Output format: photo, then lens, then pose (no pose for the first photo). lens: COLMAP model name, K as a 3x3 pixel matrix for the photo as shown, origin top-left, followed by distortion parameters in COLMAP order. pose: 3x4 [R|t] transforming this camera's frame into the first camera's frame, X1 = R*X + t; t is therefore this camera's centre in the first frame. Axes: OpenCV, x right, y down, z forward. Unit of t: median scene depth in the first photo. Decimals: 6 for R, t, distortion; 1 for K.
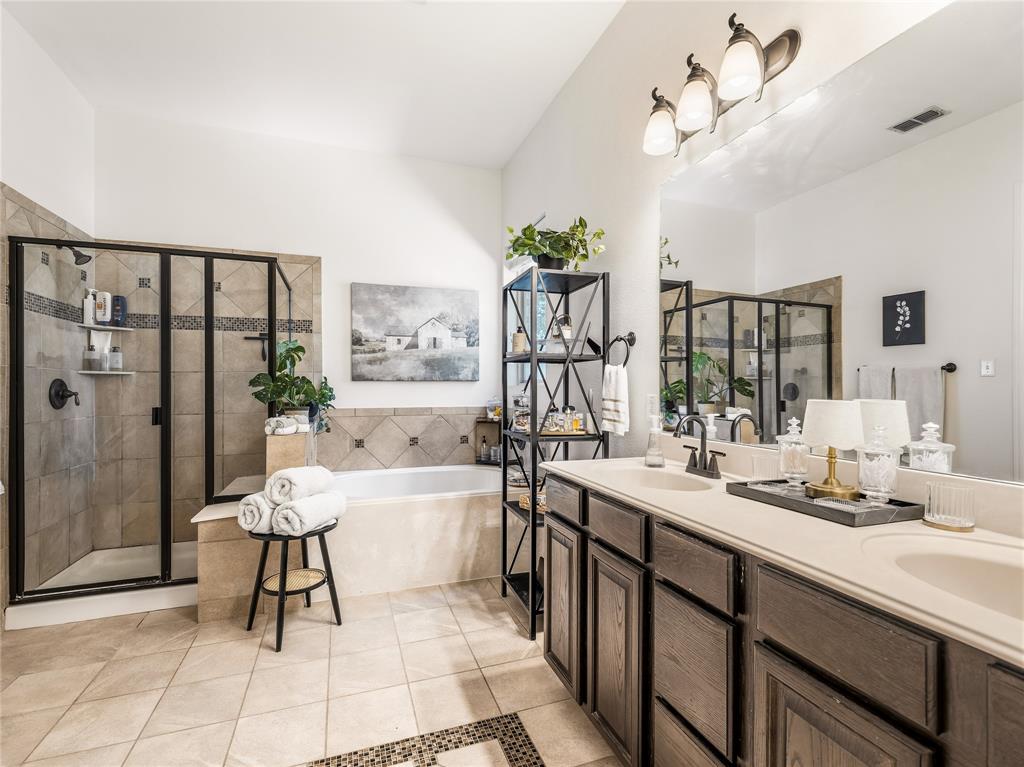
lens RADIAL K [[475.9, 0, 505.2], [0, 475.9, 384.4], [0, 0, 1]] dist [0.004653, 0.000265]
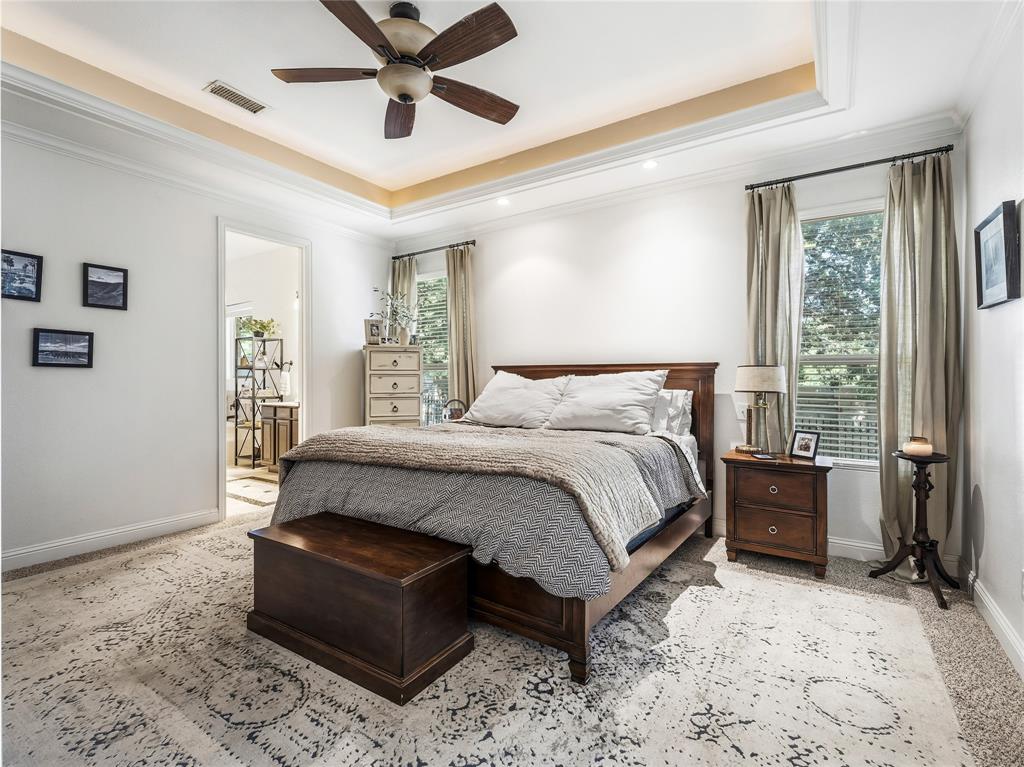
lens RADIAL K [[472.6, 0, 512.0], [0, 472.6, 383.5], [0, 0, 1]] dist [-0.008657, -0.000258]
pose [[0.789477, -0.001262, 0.613778, -0.409351], [0.002814, 0.999995, -0.001563, 0.036781], [-0.613773, 0.002961, 0.789477, -1.960274]]
